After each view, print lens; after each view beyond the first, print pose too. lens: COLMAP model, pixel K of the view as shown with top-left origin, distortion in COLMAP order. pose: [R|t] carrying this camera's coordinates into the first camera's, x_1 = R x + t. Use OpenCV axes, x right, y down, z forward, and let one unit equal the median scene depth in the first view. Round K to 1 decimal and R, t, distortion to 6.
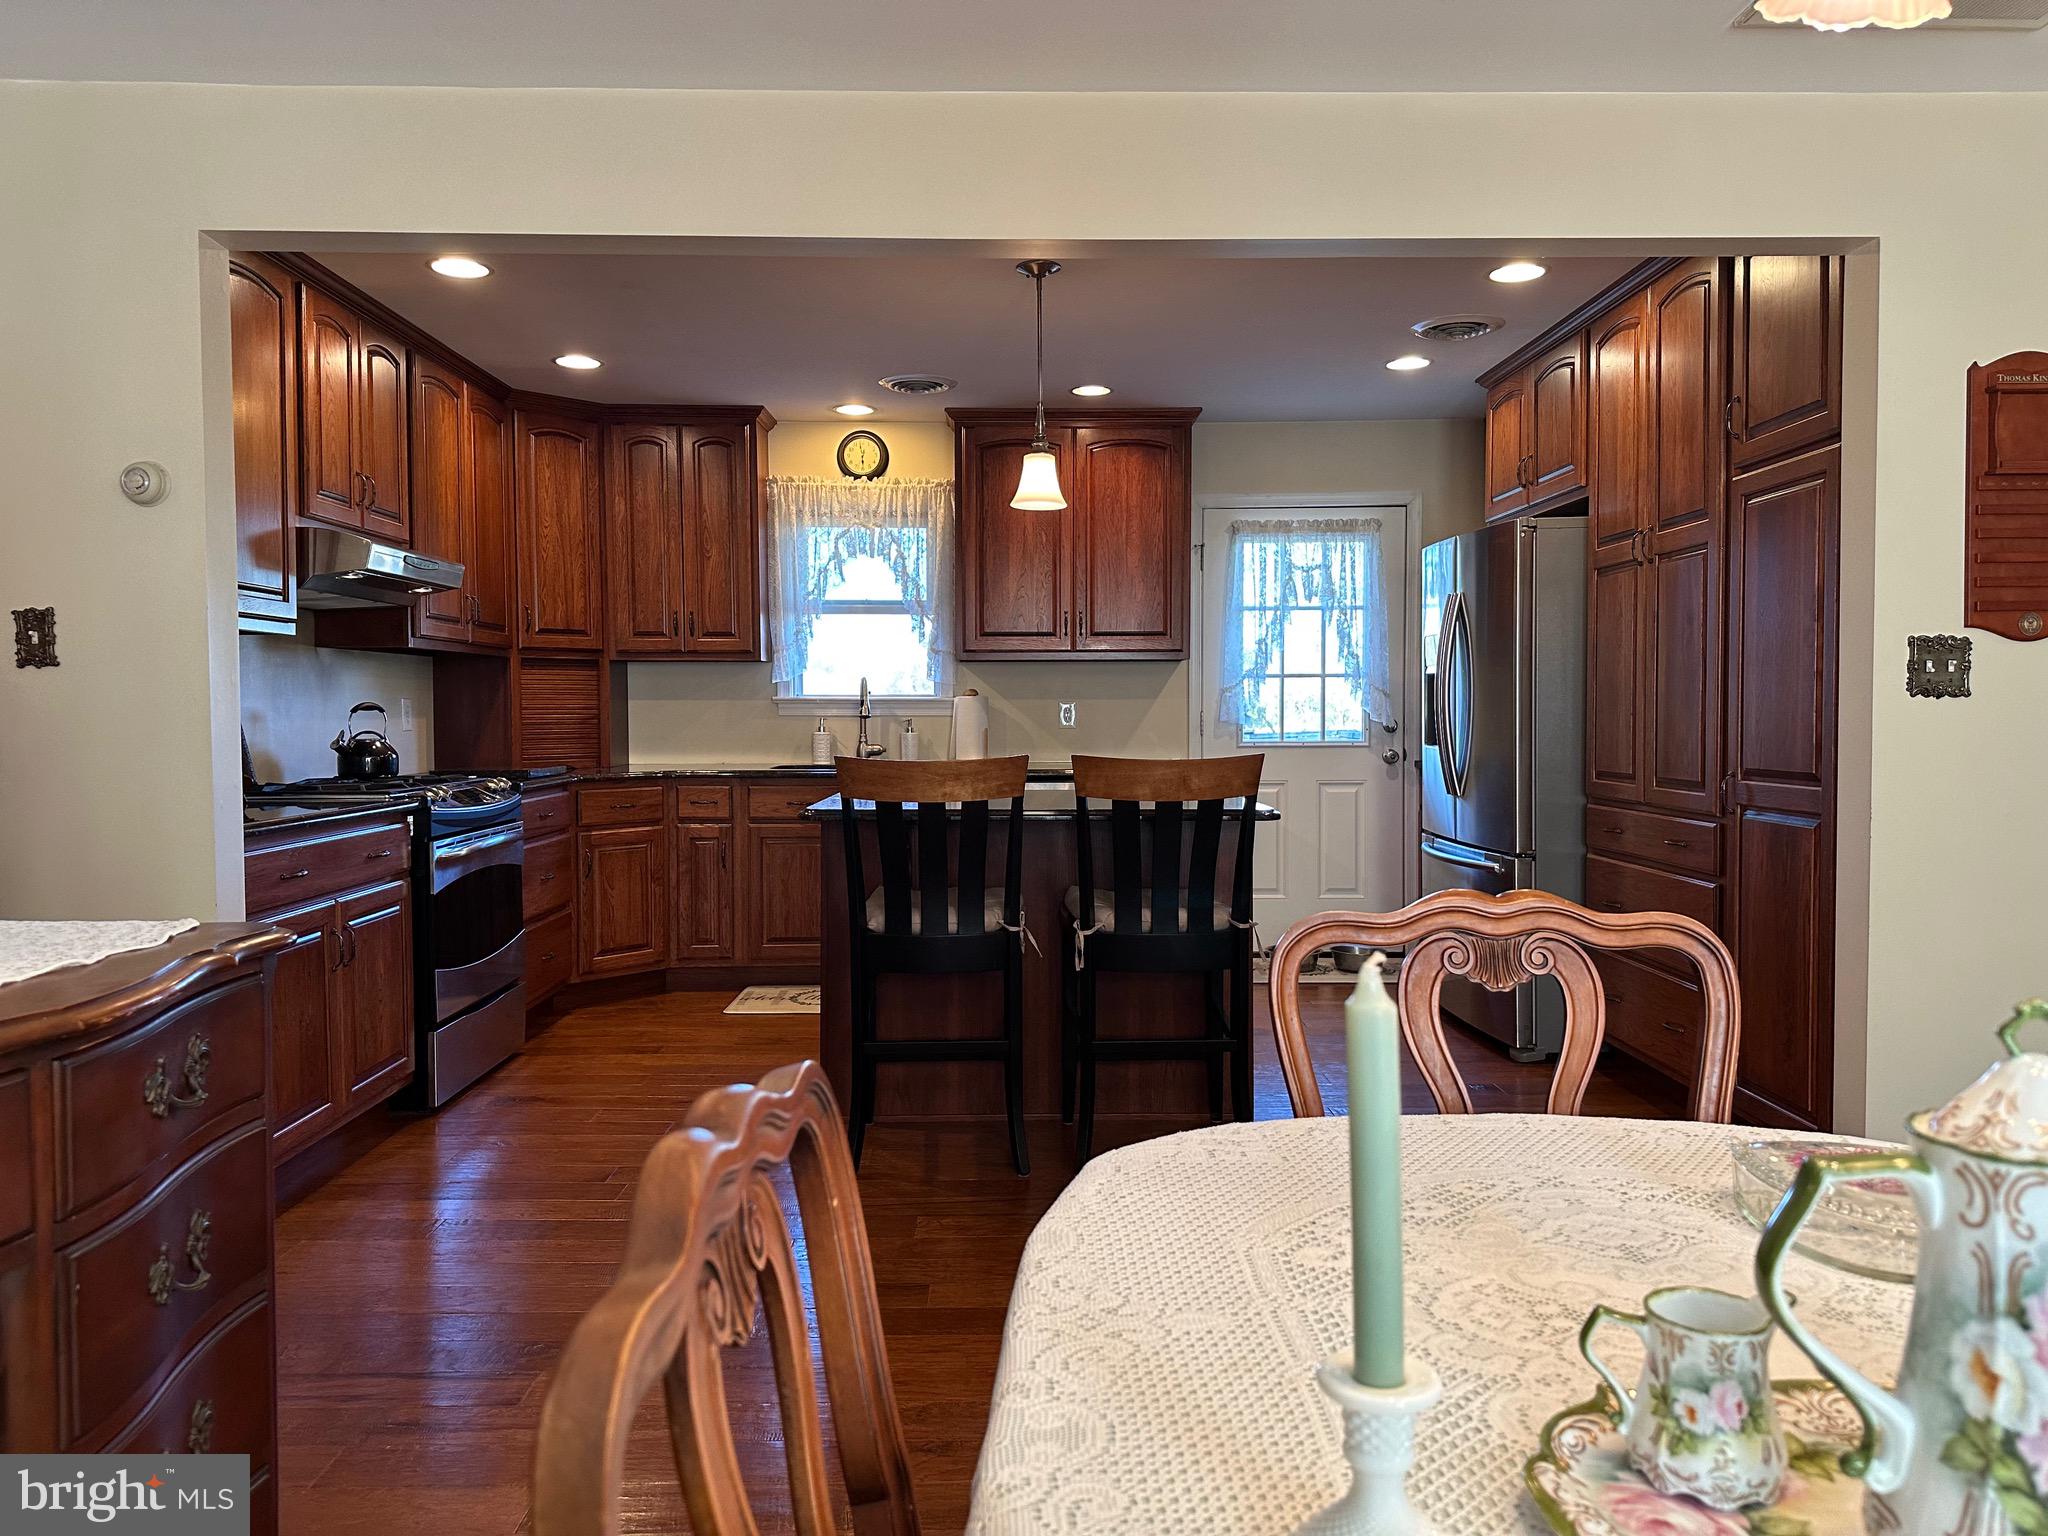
lens RADIAL K [[1422.0, 0, 1024.0], [0, 1422.0, 768.0], [0, 0, 1]] dist [0.122929, -0.151181]
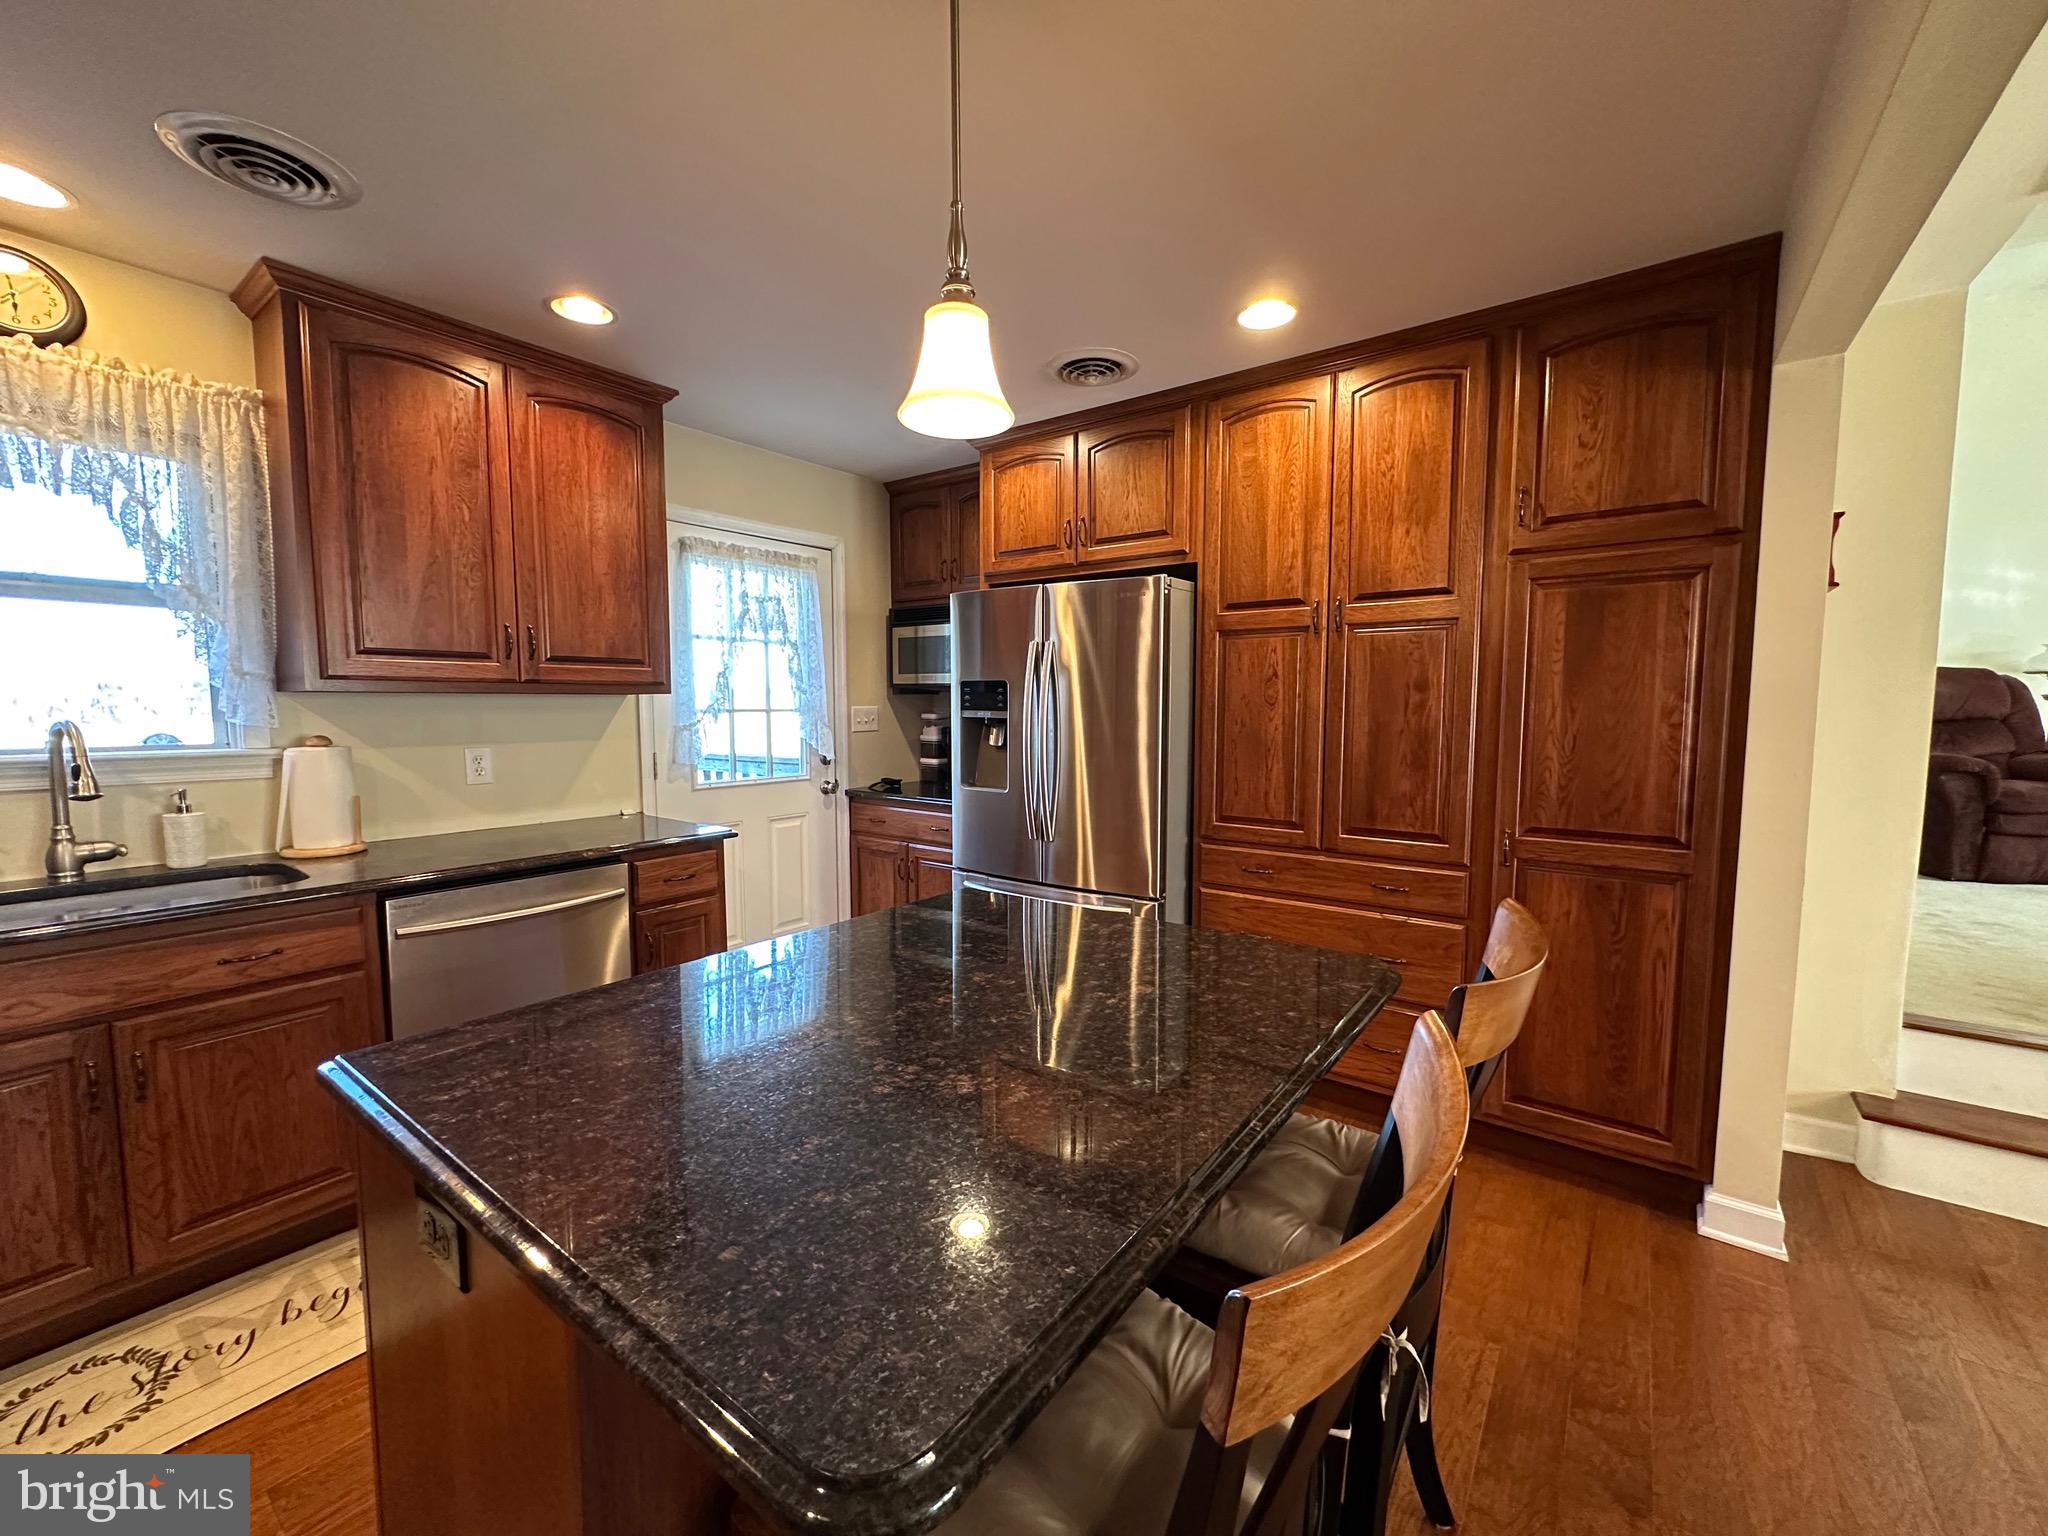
lens RADIAL K [[819.2, 0, 1024.0], [0, 819.2, 768.0], [0, 0, 1]] dist [-0.000736, -0.000221]
pose [[0.613002, -0.060098, 0.787792, -0.138211], [0.028448, 0.998135, 0.054008, -0.053890], [-0.789569, -0.010696, 0.613569, 0.549052]]
